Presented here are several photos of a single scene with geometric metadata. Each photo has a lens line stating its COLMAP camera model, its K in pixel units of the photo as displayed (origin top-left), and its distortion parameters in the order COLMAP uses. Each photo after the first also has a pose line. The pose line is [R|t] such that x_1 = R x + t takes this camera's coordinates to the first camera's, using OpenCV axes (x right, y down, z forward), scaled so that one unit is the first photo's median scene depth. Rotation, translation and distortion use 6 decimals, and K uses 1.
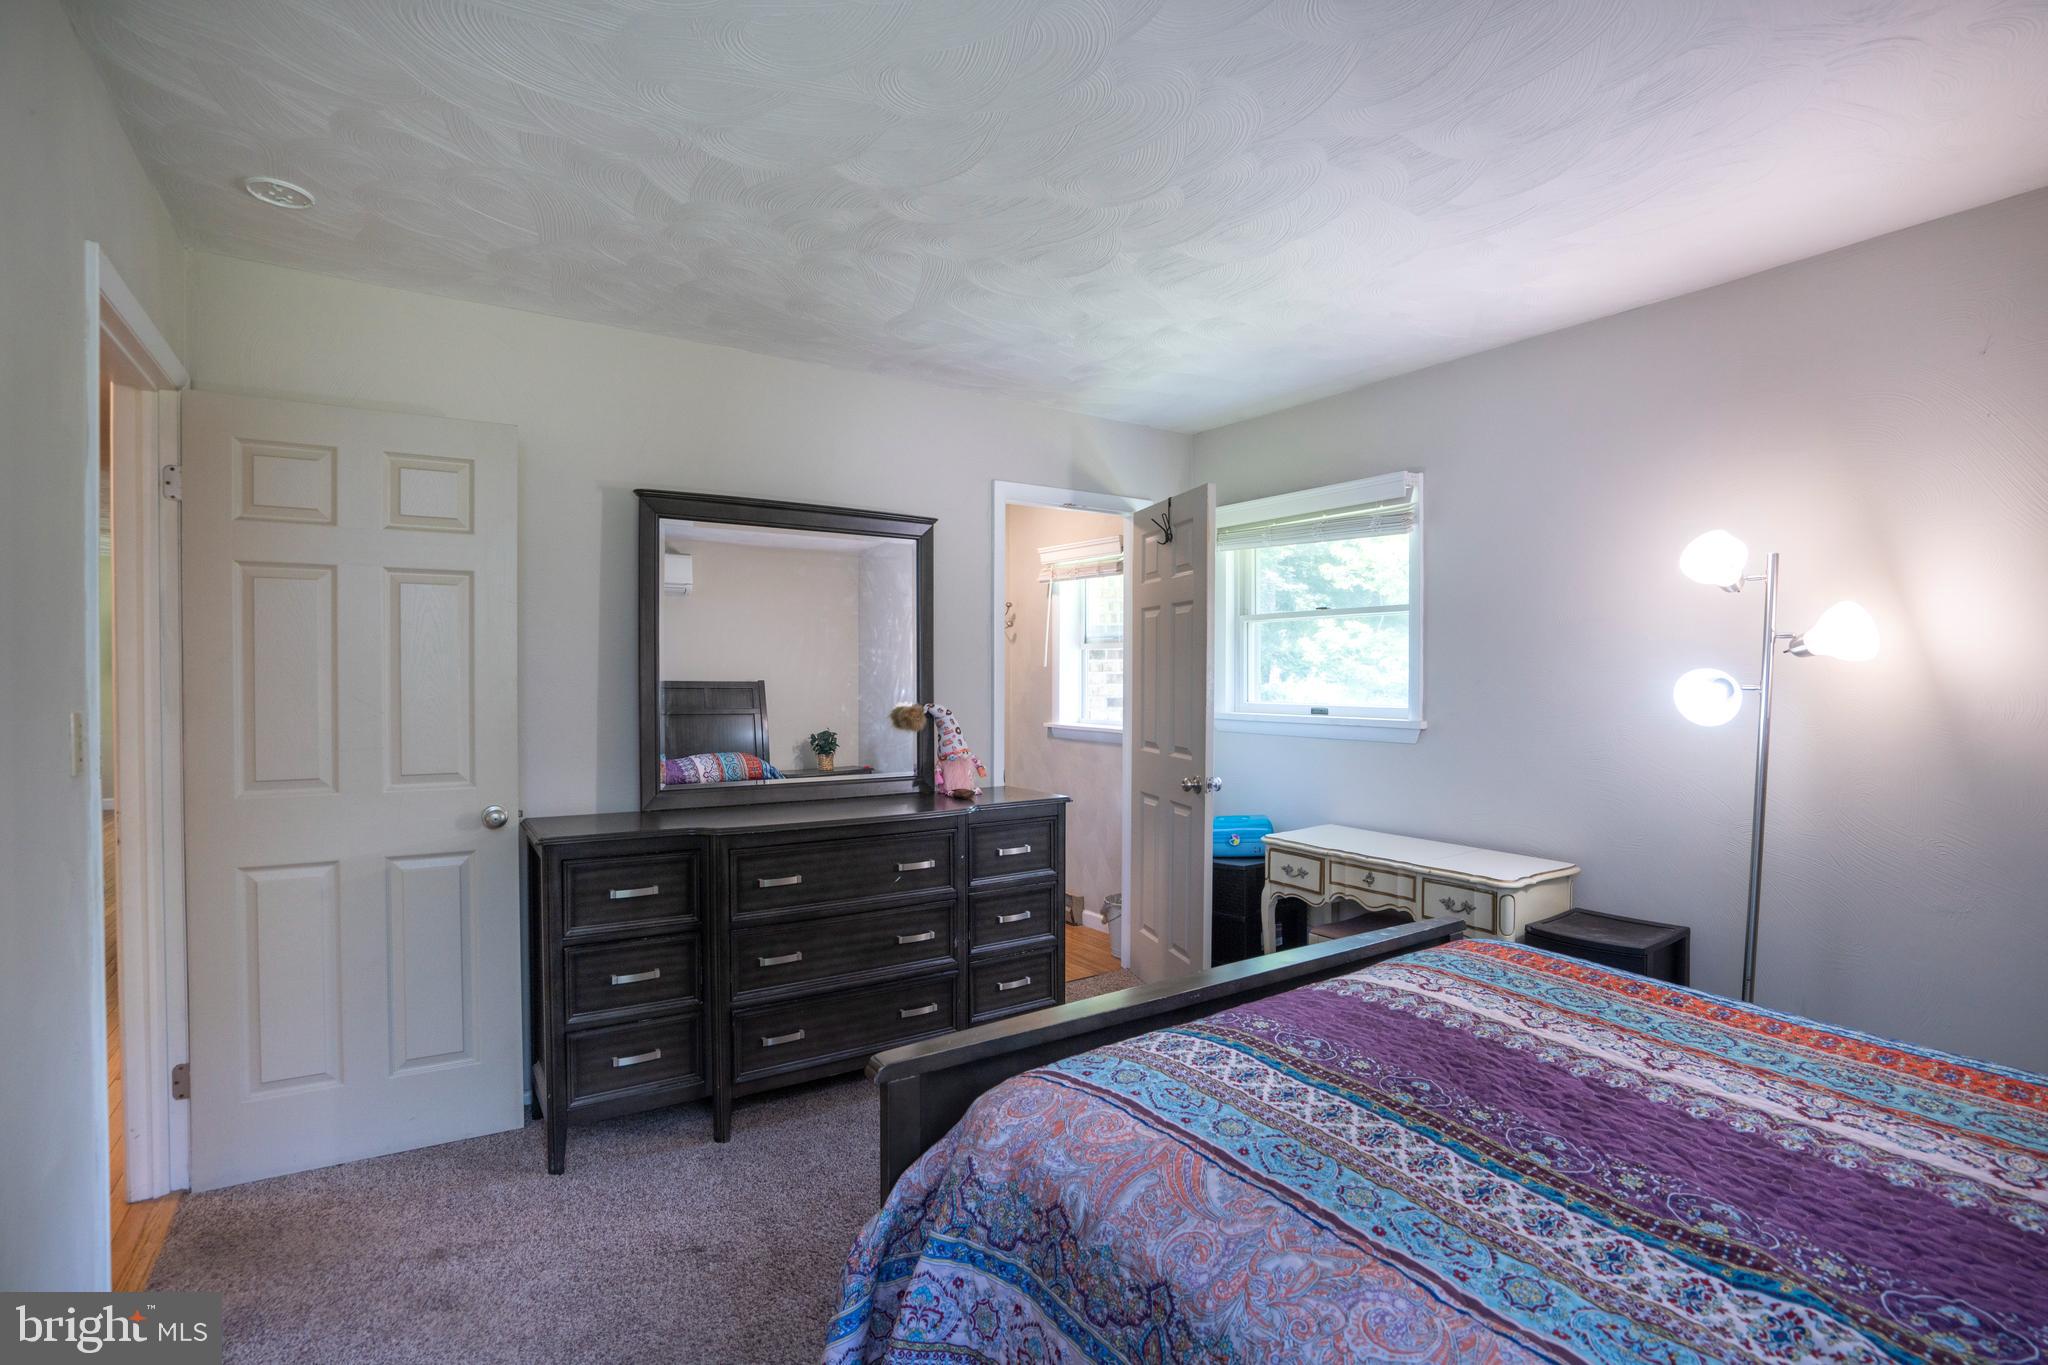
lens RADIAL K [[946.8, 0, 1016.3], [0, 946.8, 687.4], [0, 0, 1]] dist [-0.060501, 0.022699]
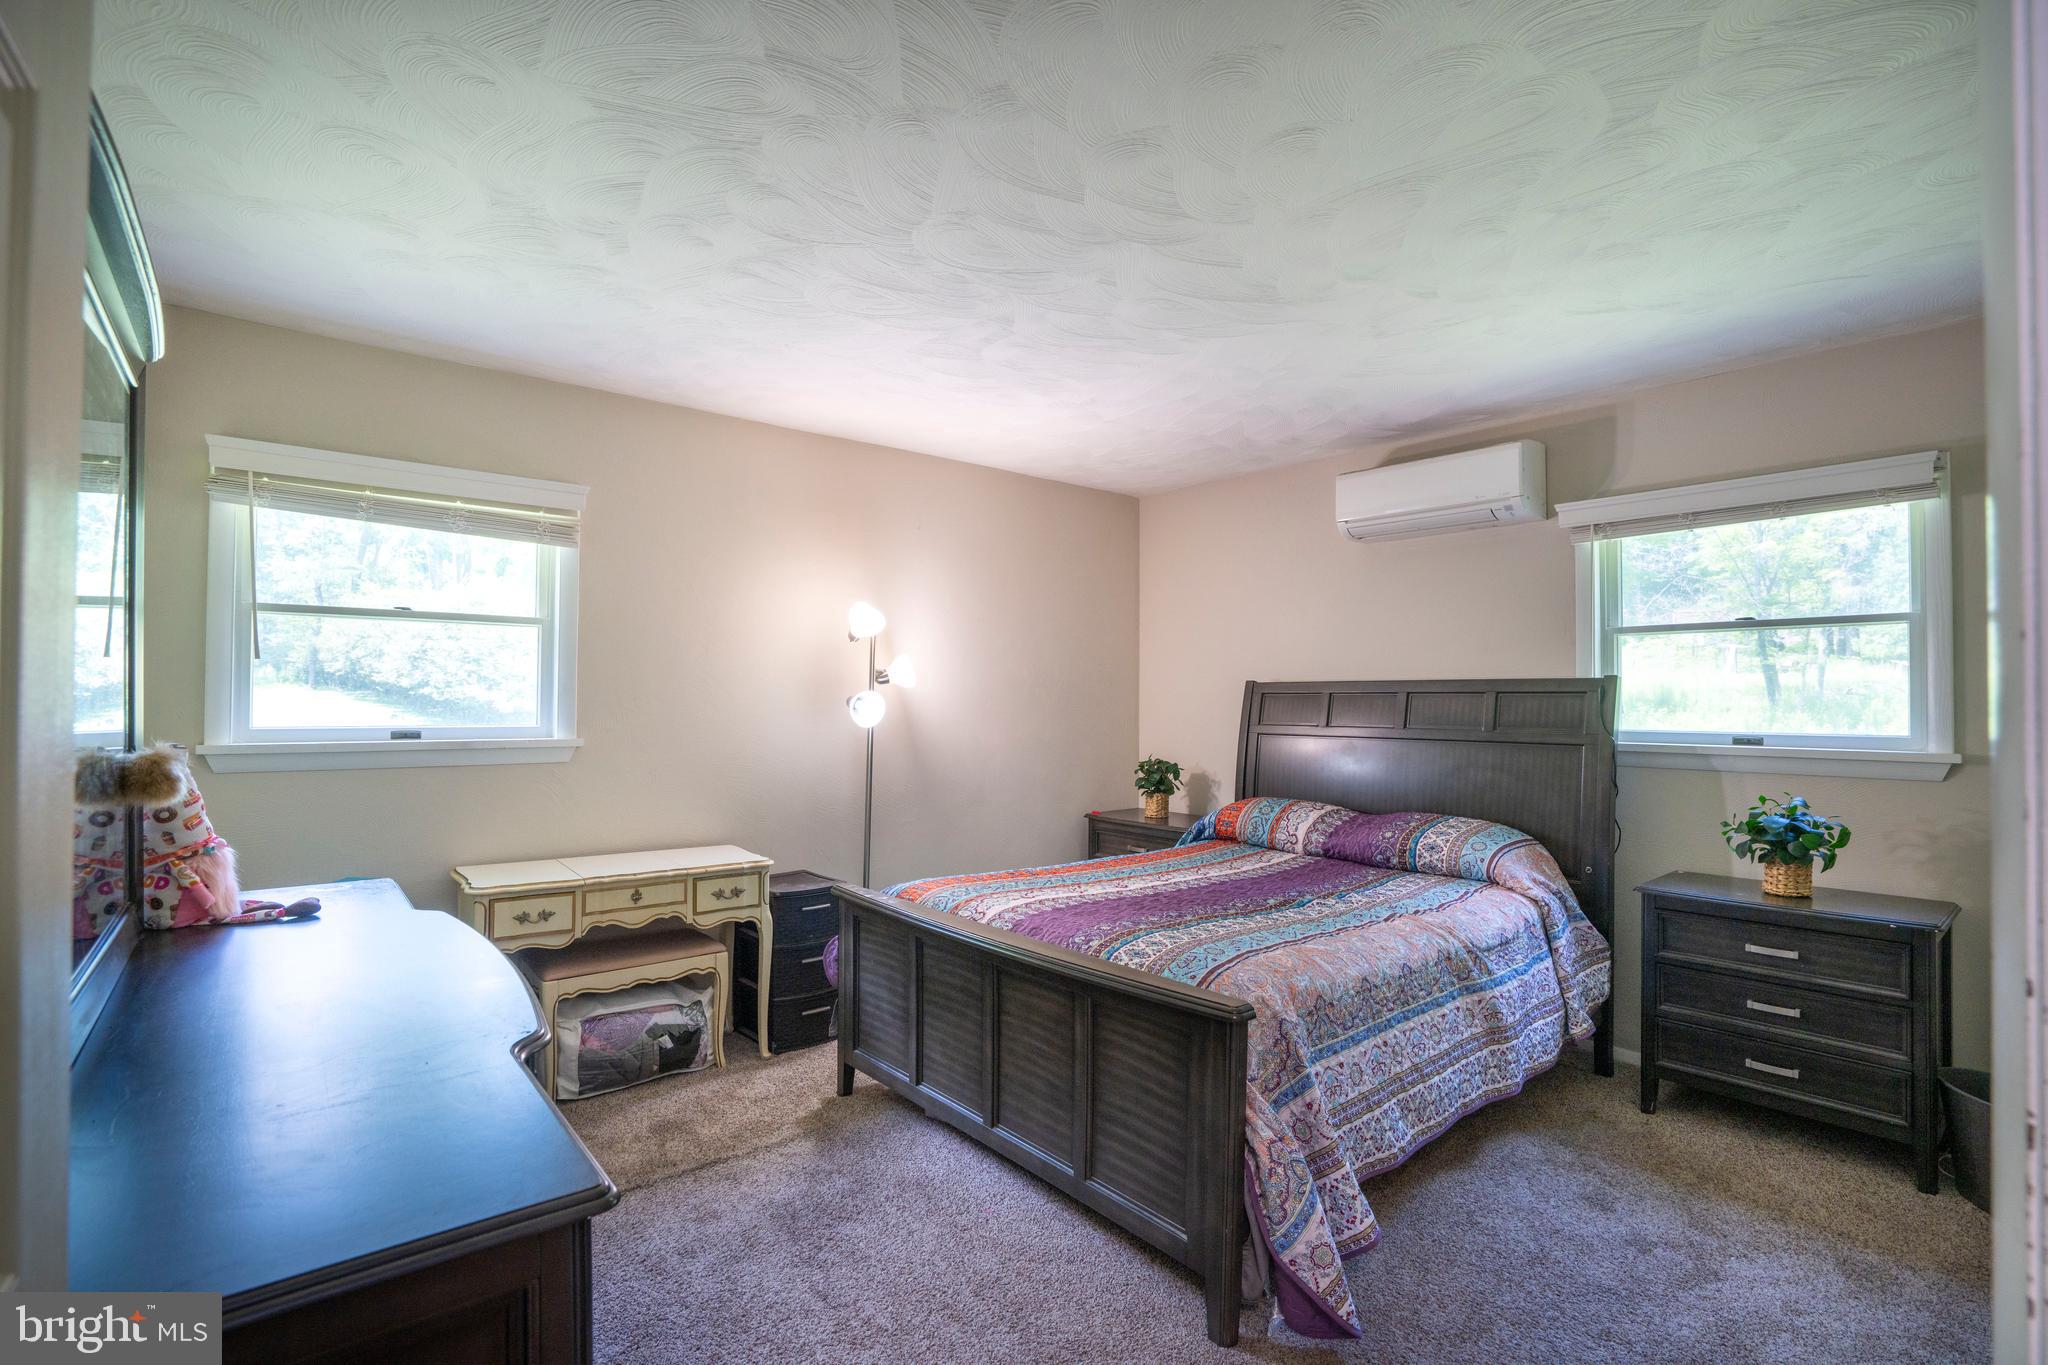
lens RADIAL K [[946.8, 0, 1018.1], [0, 946.8, 688.4], [0, 0, 1]] dist [-0.060501, 0.022699]
pose [[-0.101327, 0.011354, 0.994788, -0.611557], [0.005885, 0.999924, -0.010814, -0.004165], [-0.994836, 0.004758, -0.101386, 0.640431]]
